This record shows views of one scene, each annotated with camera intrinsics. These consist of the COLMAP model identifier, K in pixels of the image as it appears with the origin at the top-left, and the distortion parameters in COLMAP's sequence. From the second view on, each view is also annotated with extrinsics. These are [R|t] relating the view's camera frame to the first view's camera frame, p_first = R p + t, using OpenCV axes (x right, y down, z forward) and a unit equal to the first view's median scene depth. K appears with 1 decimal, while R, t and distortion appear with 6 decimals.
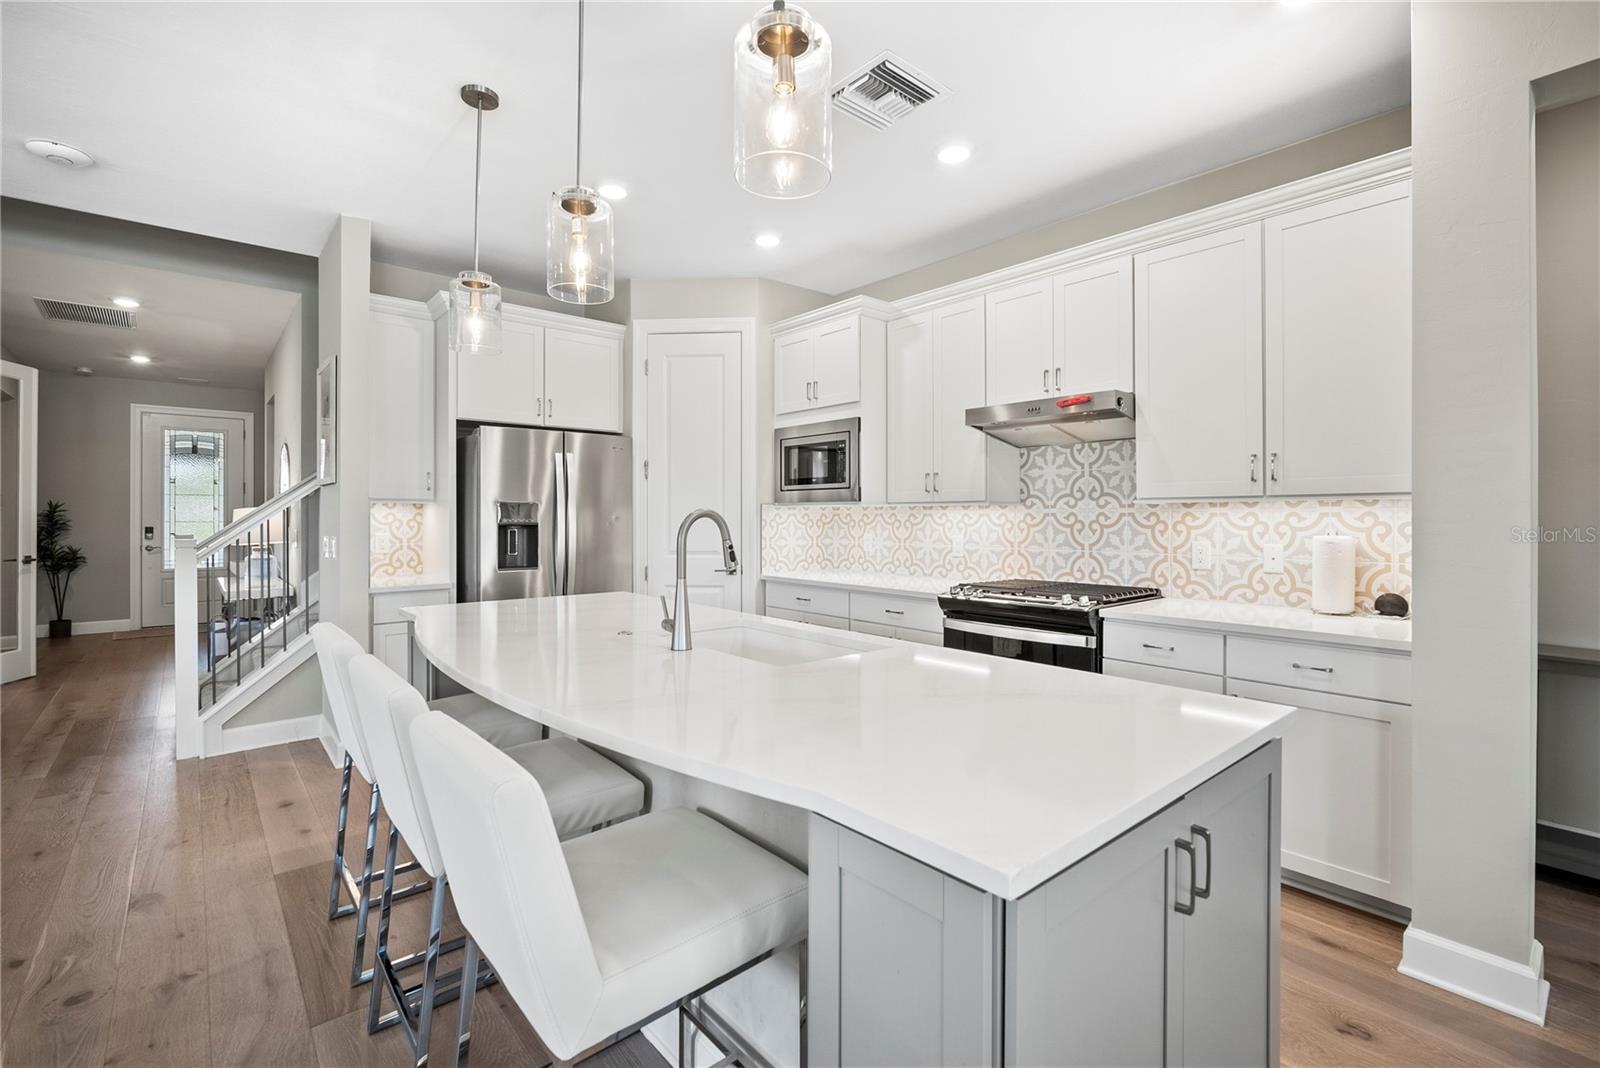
lens RADIAL K [[714.8, 0, 799.3], [0, 714.8, 523.0], [0, 0, 1]] dist [0.001404, 0.001007]
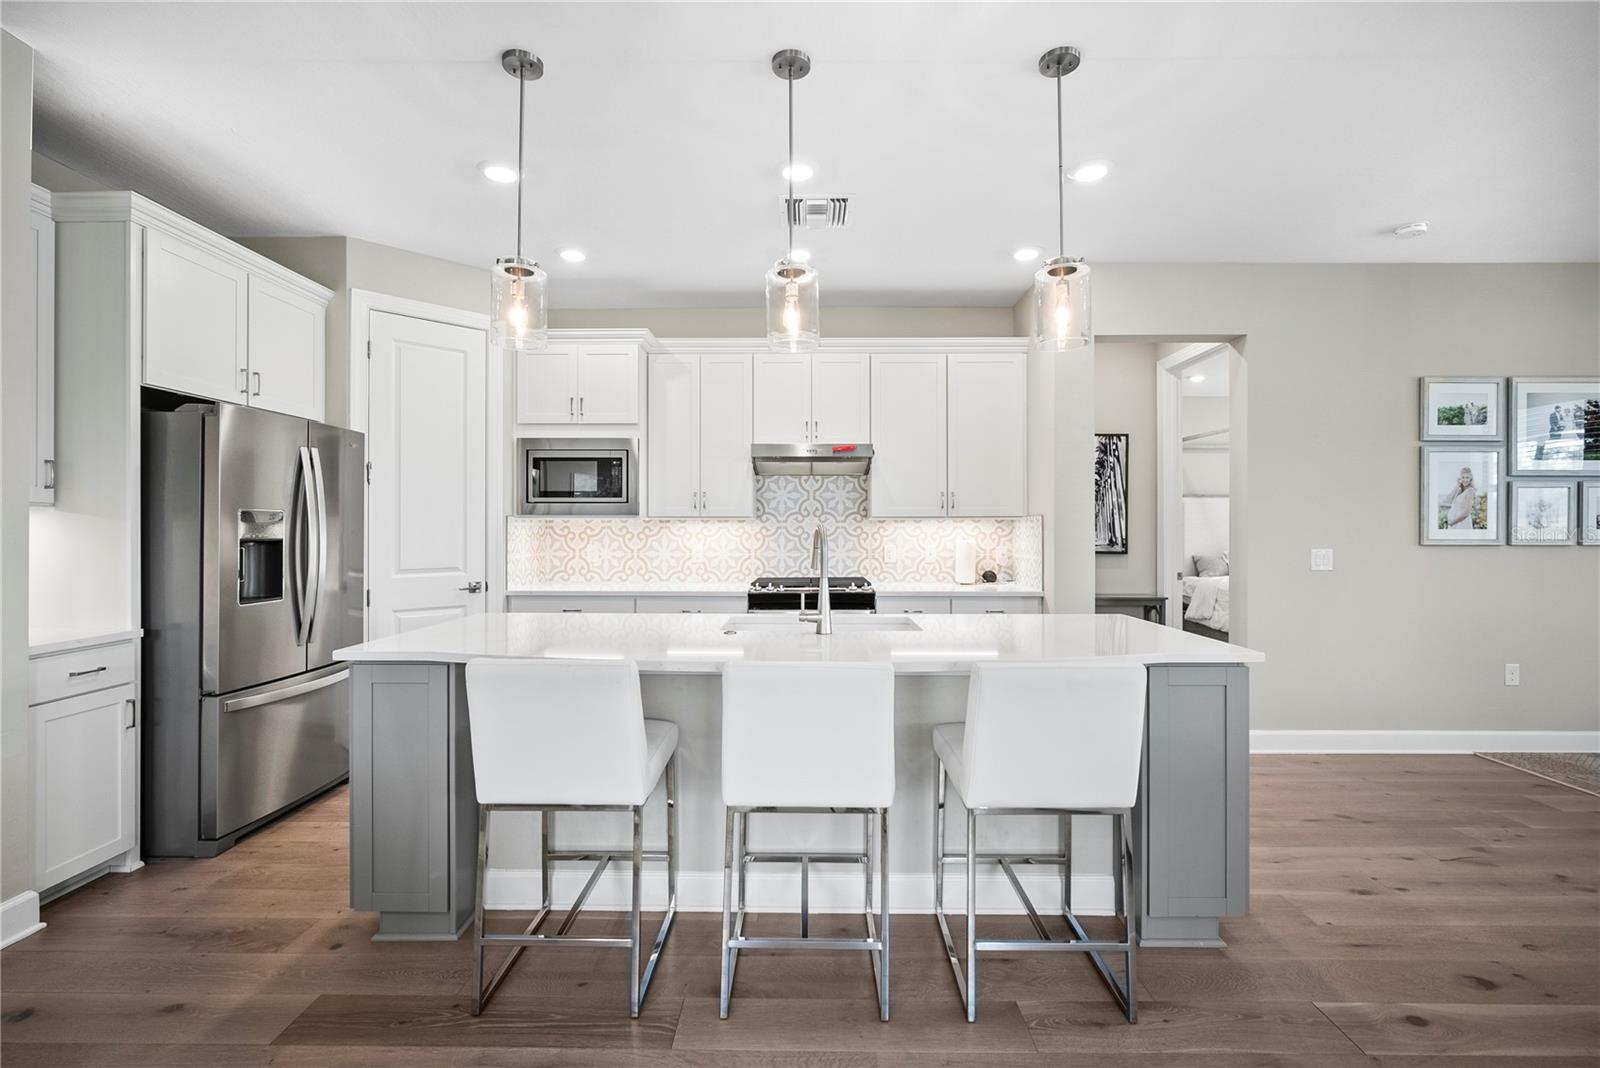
lens RADIAL K [[714.8, 0, 799.3], [0, 714.8, 523.0], [0, 0, 1]] dist [0.001404, 0.001007]
pose [[0.661246, 0.004391, 0.750157, -0.590983], [0.006886, 0.999905, -0.011923, -0.003805], [-0.750138, 0.013049, 0.661153, 0.097221]]
